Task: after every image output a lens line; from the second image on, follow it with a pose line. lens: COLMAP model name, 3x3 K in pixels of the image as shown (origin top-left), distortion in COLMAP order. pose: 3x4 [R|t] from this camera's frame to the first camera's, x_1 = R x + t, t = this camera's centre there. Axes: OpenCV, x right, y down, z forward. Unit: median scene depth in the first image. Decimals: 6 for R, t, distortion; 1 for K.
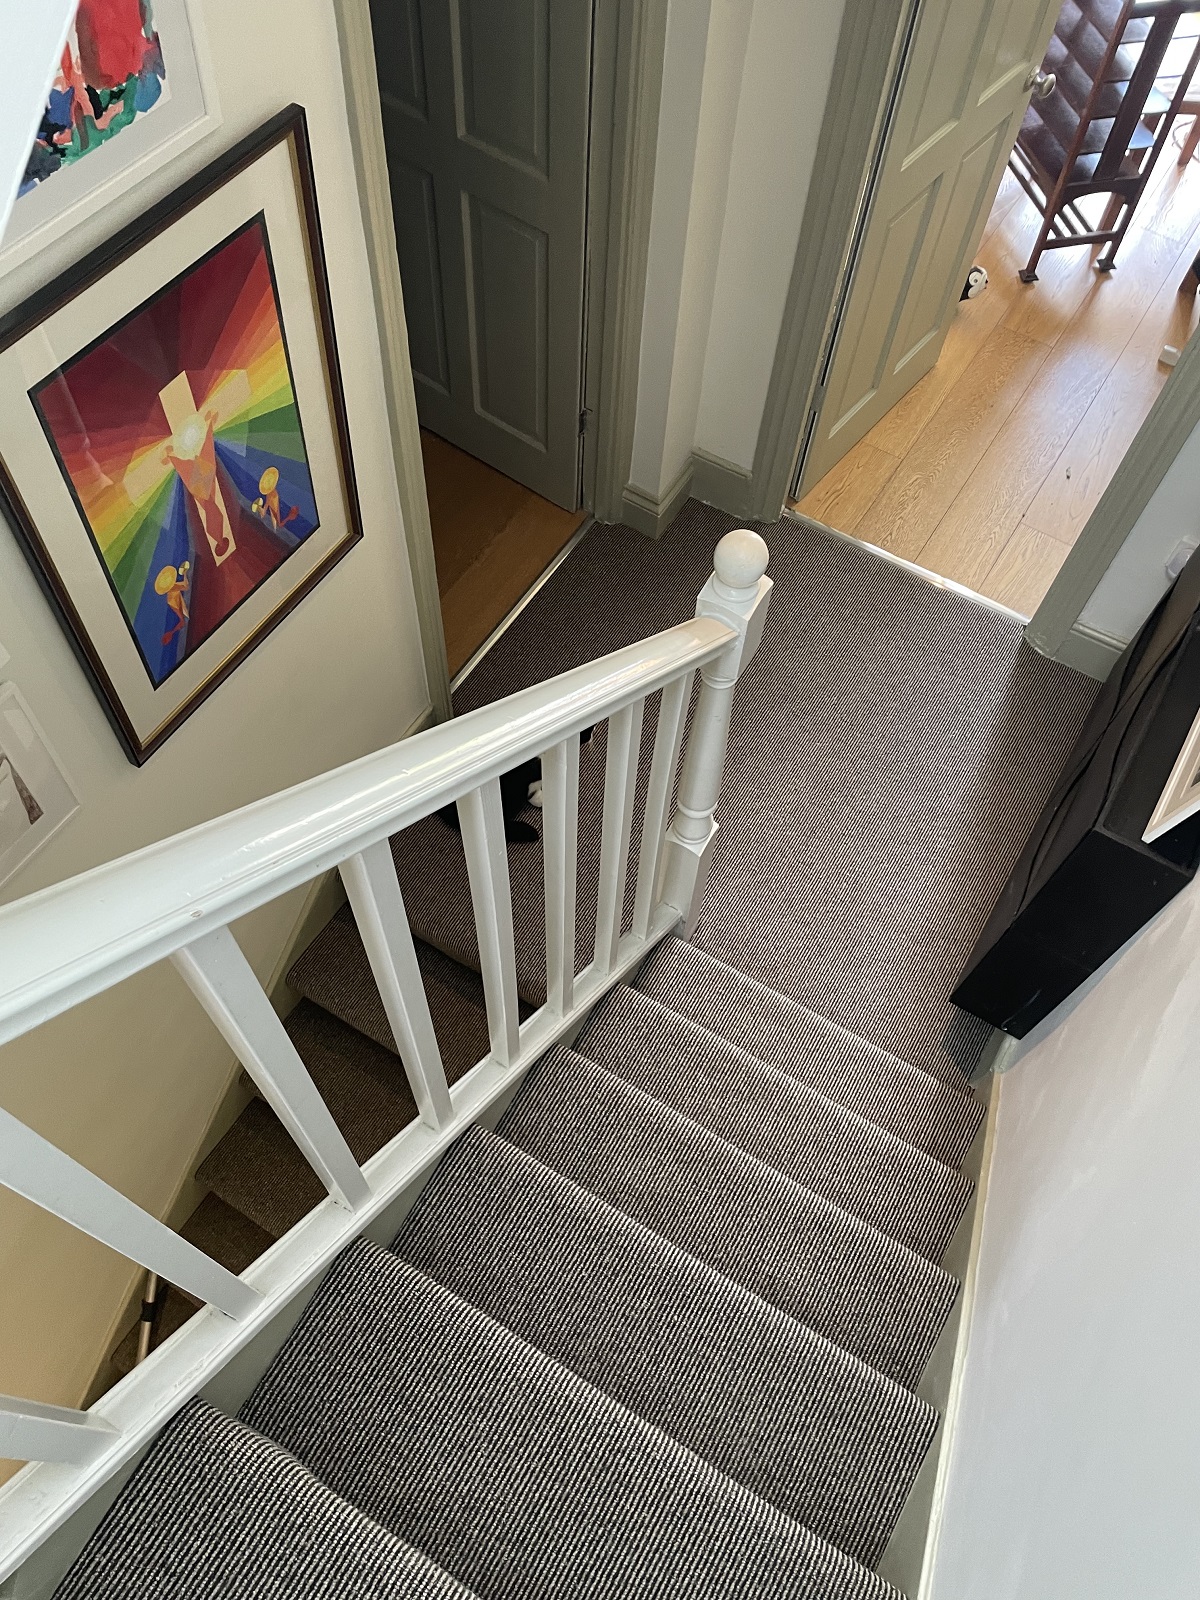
lens RADIAL K [[1220.1, 0, 611.5], [0, 1220.1, 799.1], [0, 0, 1]] dist [0.086230, -0.116862]
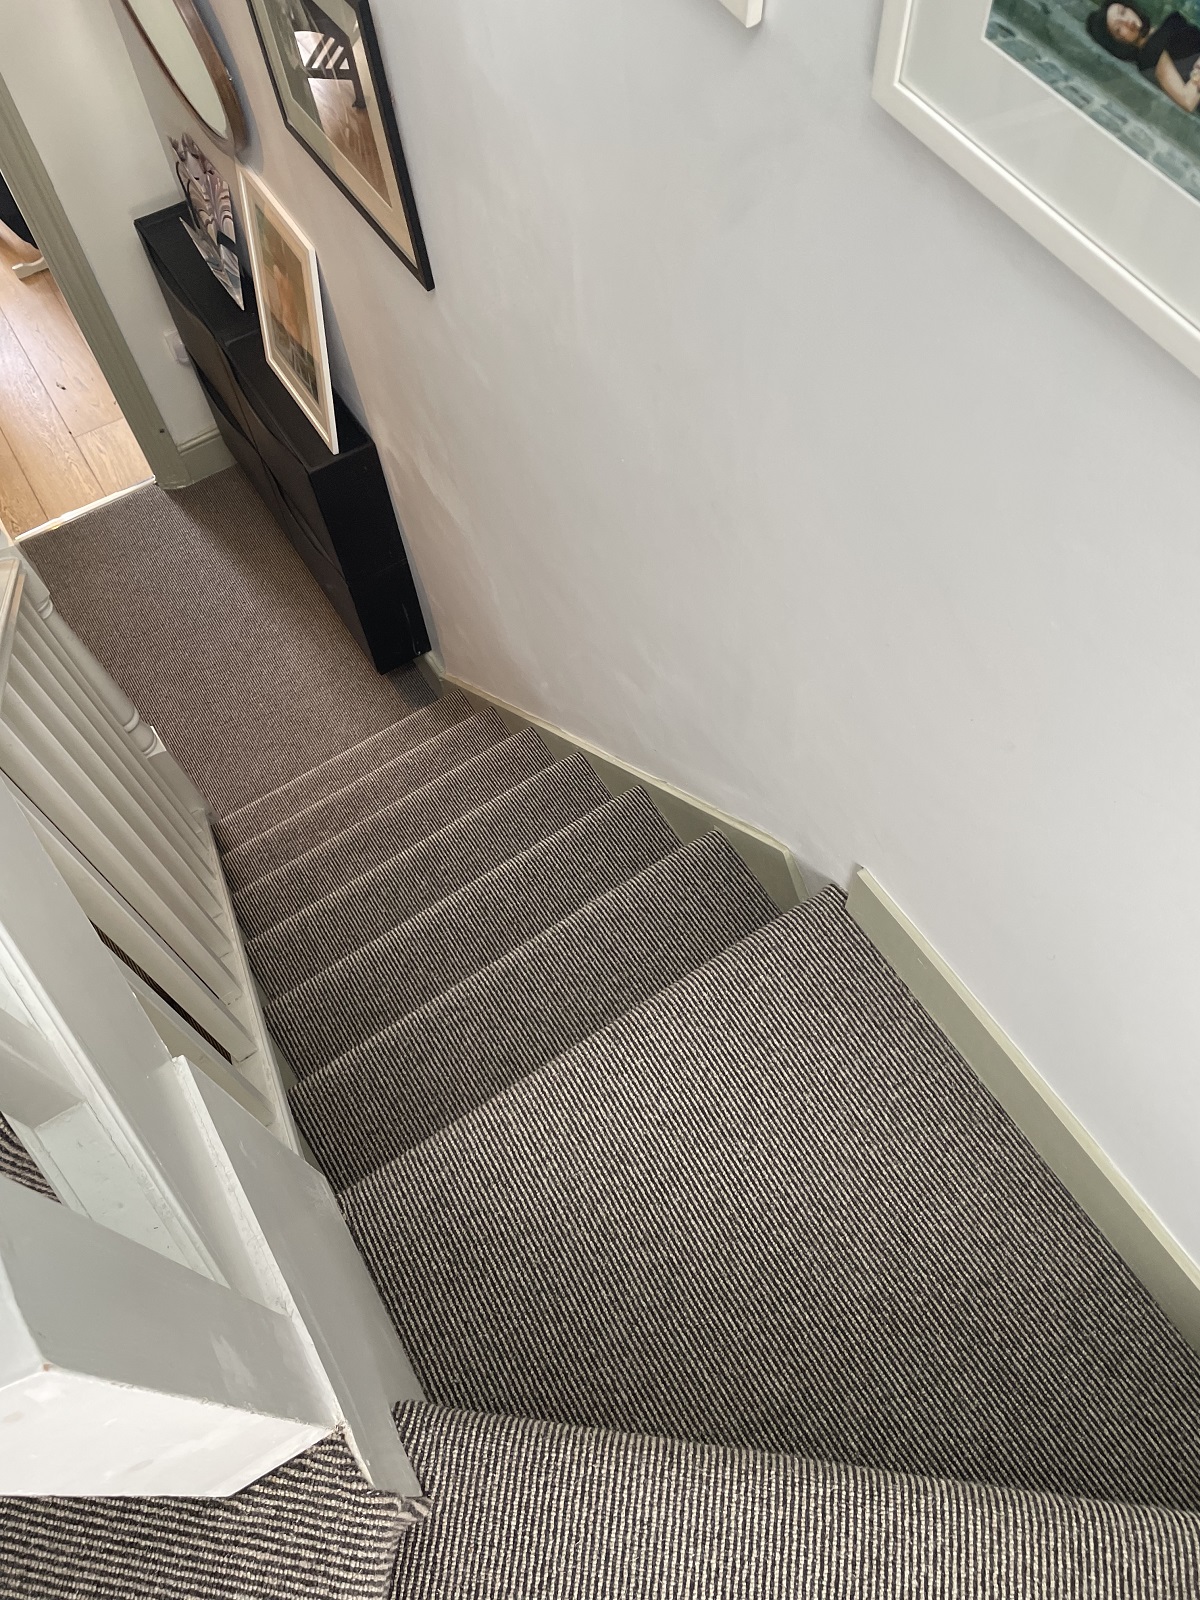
lens RADIAL K [[1220.1, 0, 611.5], [0, 1220.1, 799.1], [0, 0, 1]] dist [0.086230, -0.116862]
pose [[0.442363, -0.811426, 0.381971, -0.216254], [0.808035, 0.545388, 0.222783, 0.144396], [-0.389095, 0.210095, 0.896920, -0.225241]]
